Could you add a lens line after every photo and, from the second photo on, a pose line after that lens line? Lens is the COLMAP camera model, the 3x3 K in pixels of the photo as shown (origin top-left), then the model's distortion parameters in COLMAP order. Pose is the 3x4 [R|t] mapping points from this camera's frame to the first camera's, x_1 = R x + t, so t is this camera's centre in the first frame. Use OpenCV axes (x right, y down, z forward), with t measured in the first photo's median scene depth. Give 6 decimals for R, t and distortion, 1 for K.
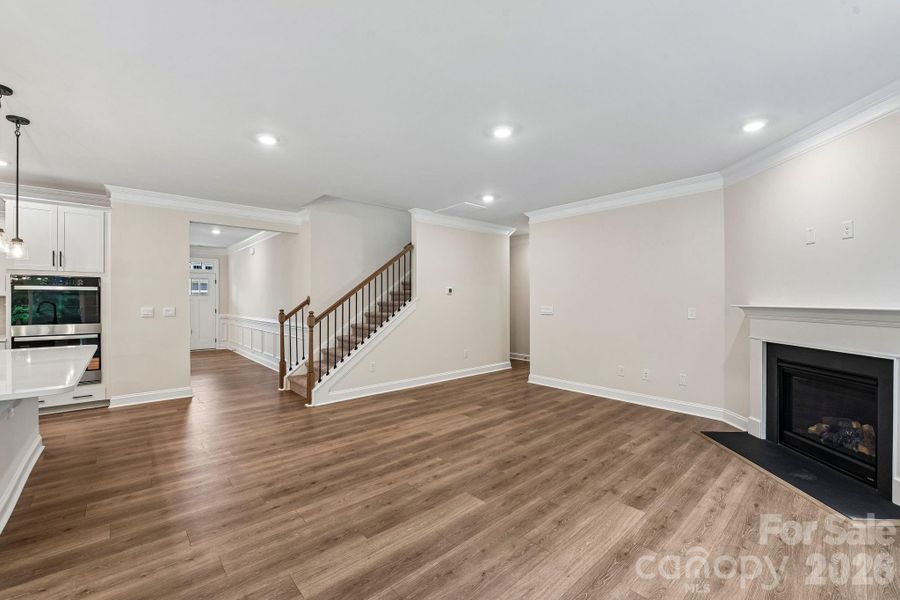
lens RADIAL K [[367.1, 0, 452.3], [0, 367.1, 300.2], [0, 0, 1]] dist [-0.011659, -0.000215]
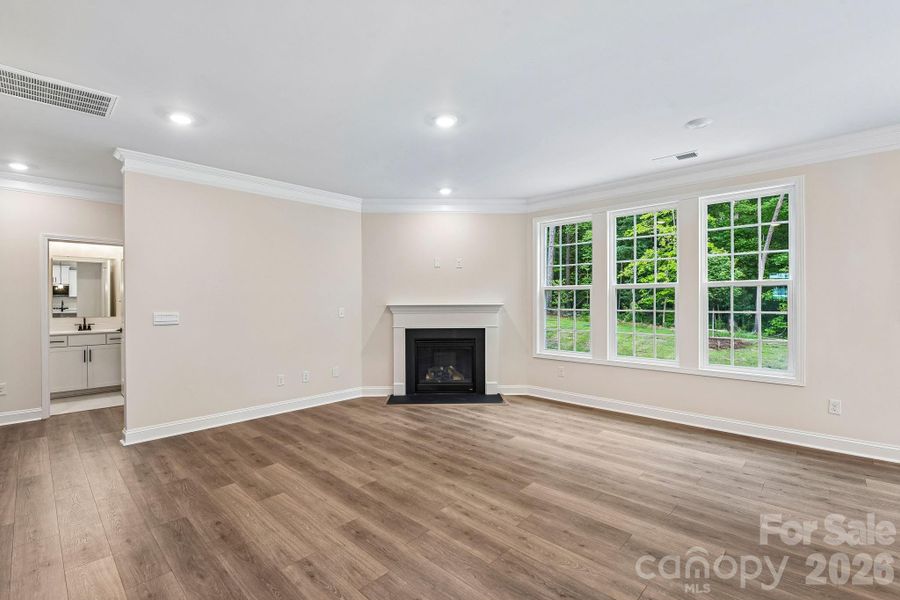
lens RADIAL K [[404.0, 0, 445.0], [0, 404.0, 301.8], [0, 0, 1]] dist [-0.011556, -0.000694]
pose [[-0.067670, -0.005535, 0.997692, -0.799944], [0.003406, 0.999978, 0.005779, -0.002362], [-0.997702, 0.003789, -0.067650, 0.972662]]
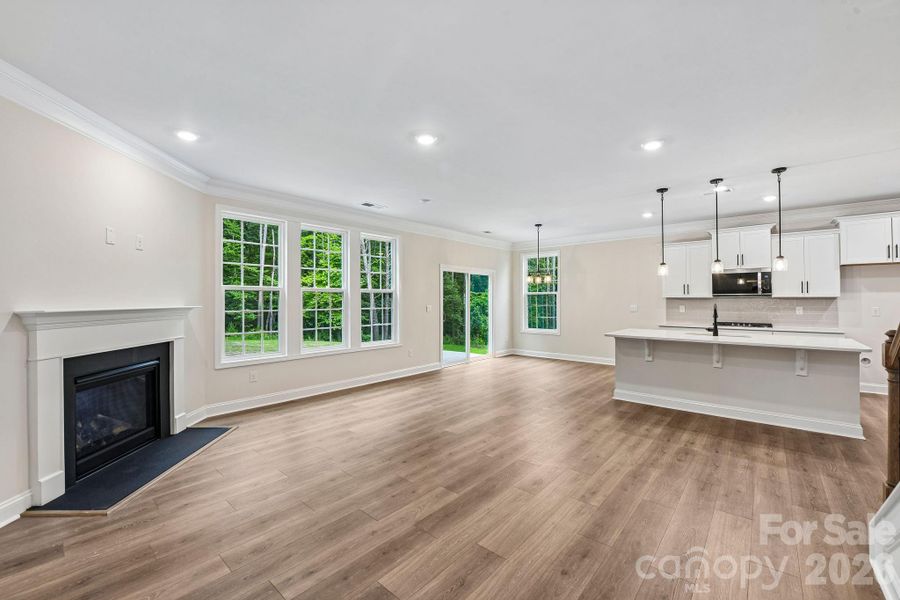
lens RADIAL K [[367.1, 0, 450.3], [0, 367.1, 300.1], [0, 0, 1]] dist [-0.011659, -0.000215]
pose [[-0.993587, 0.002284, -0.113048, 0.172501], [0.002441, 0.999996, -0.001248, 0.001971], [0.113045, -0.001516, -0.993589, 1.844411]]
